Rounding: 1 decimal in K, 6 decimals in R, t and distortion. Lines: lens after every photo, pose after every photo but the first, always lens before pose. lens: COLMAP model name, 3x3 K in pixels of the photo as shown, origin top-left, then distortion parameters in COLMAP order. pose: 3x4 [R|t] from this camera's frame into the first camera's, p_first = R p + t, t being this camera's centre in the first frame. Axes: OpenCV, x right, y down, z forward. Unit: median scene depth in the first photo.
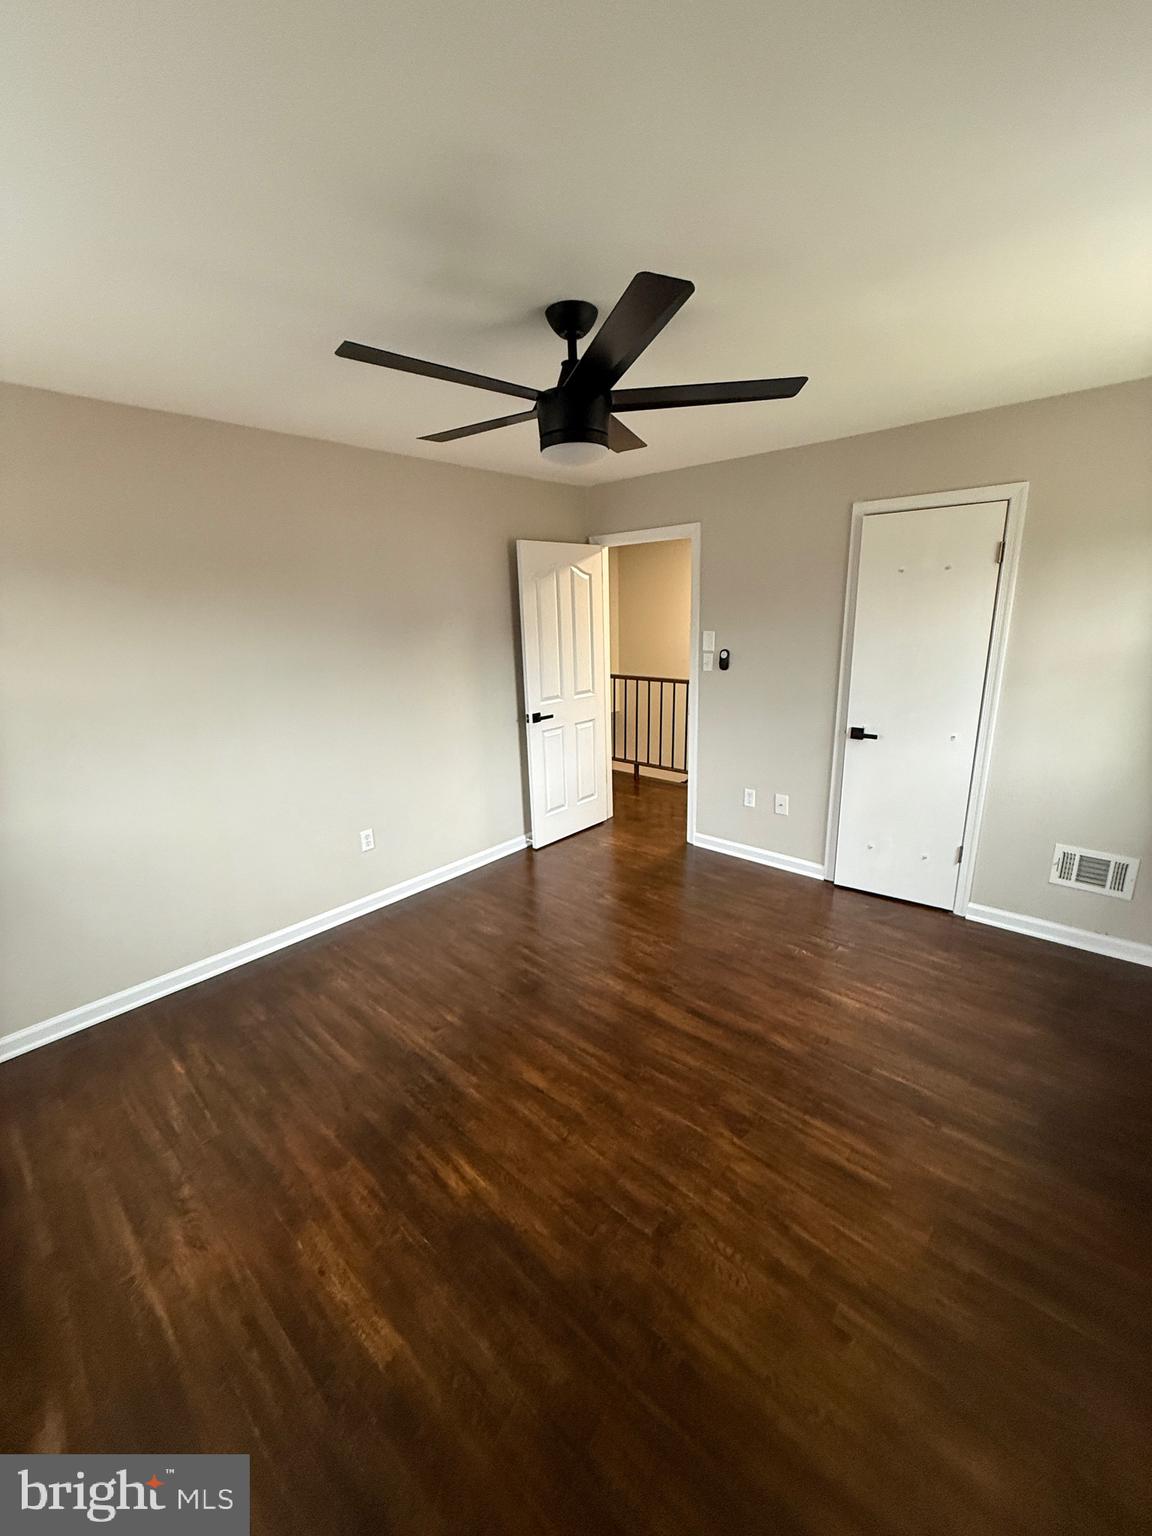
lens RADIAL K [[610.9, 0, 574.2], [0, 610.9, 764.1], [0, 0, 1]] dist [-0.000343, 0.000106]
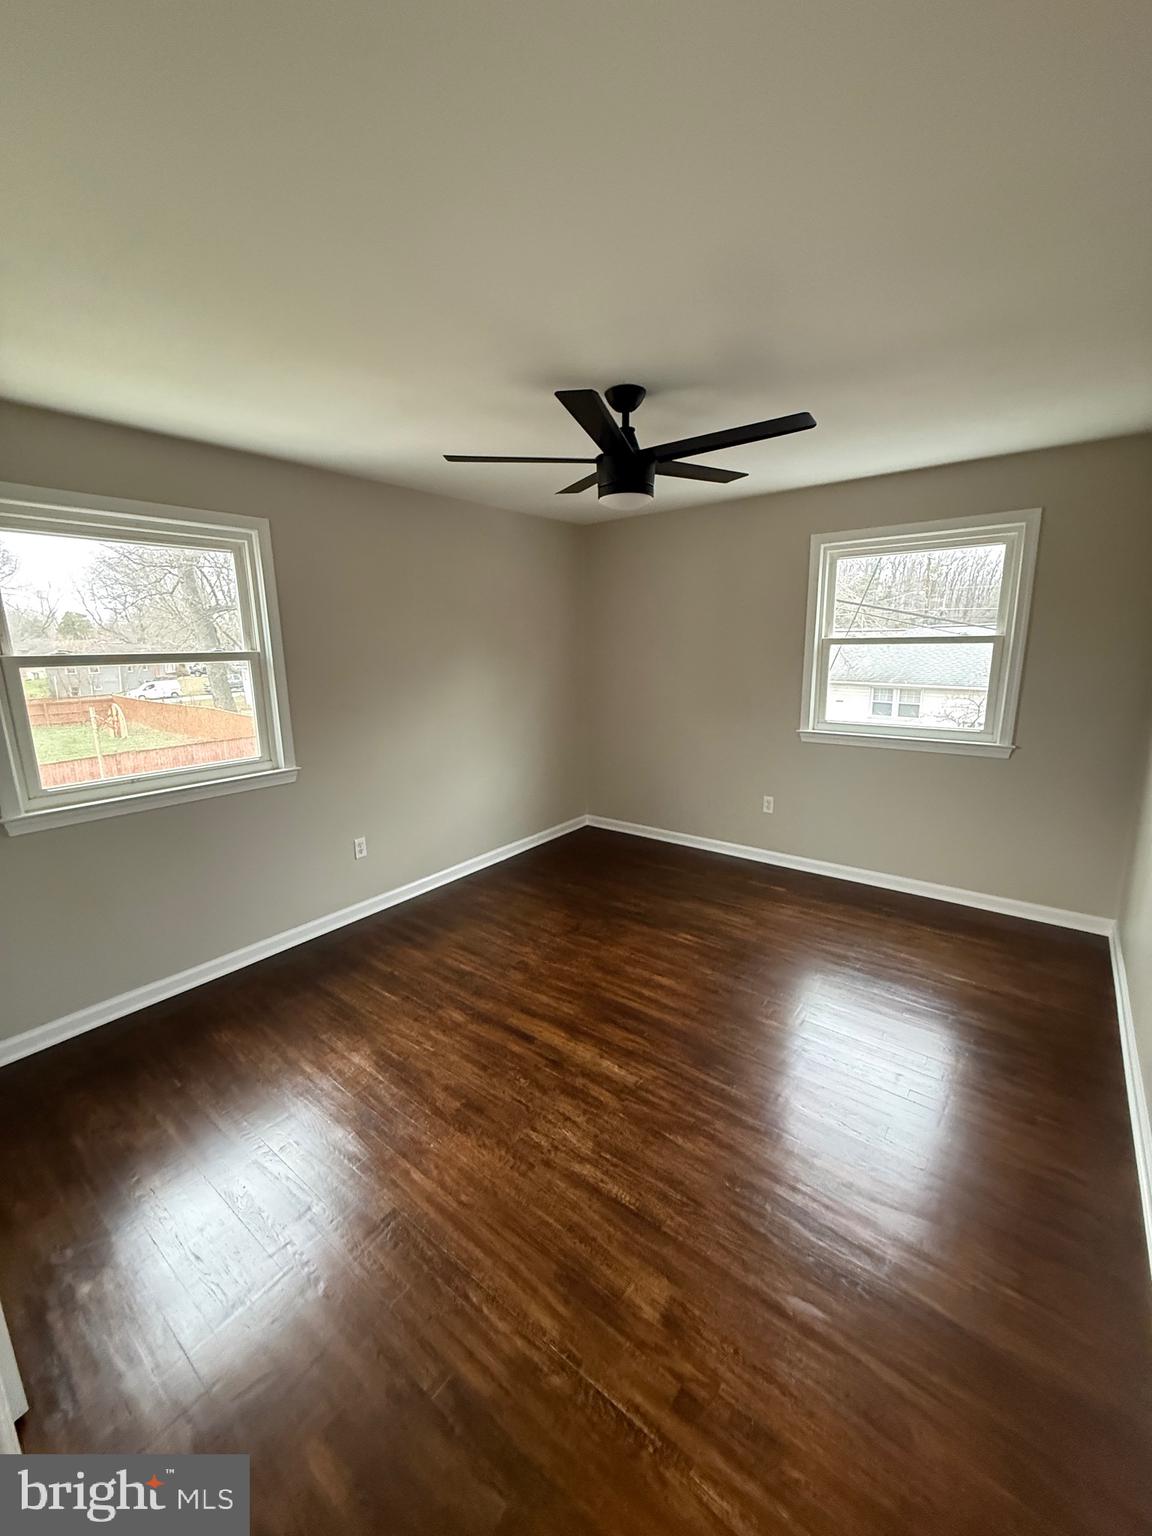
lens RADIAL K [[610.9, 0, 574.2], [0, 610.9, 764.1], [0, 0, 1]] dist [-0.000343, 0.000106]
pose [[-0.996654, 0.059311, -0.056239, 0.174033], [0.028061, 0.894536, 0.446115, -0.486547], [0.076767, 0.443044, -0.893207, 1.942723]]
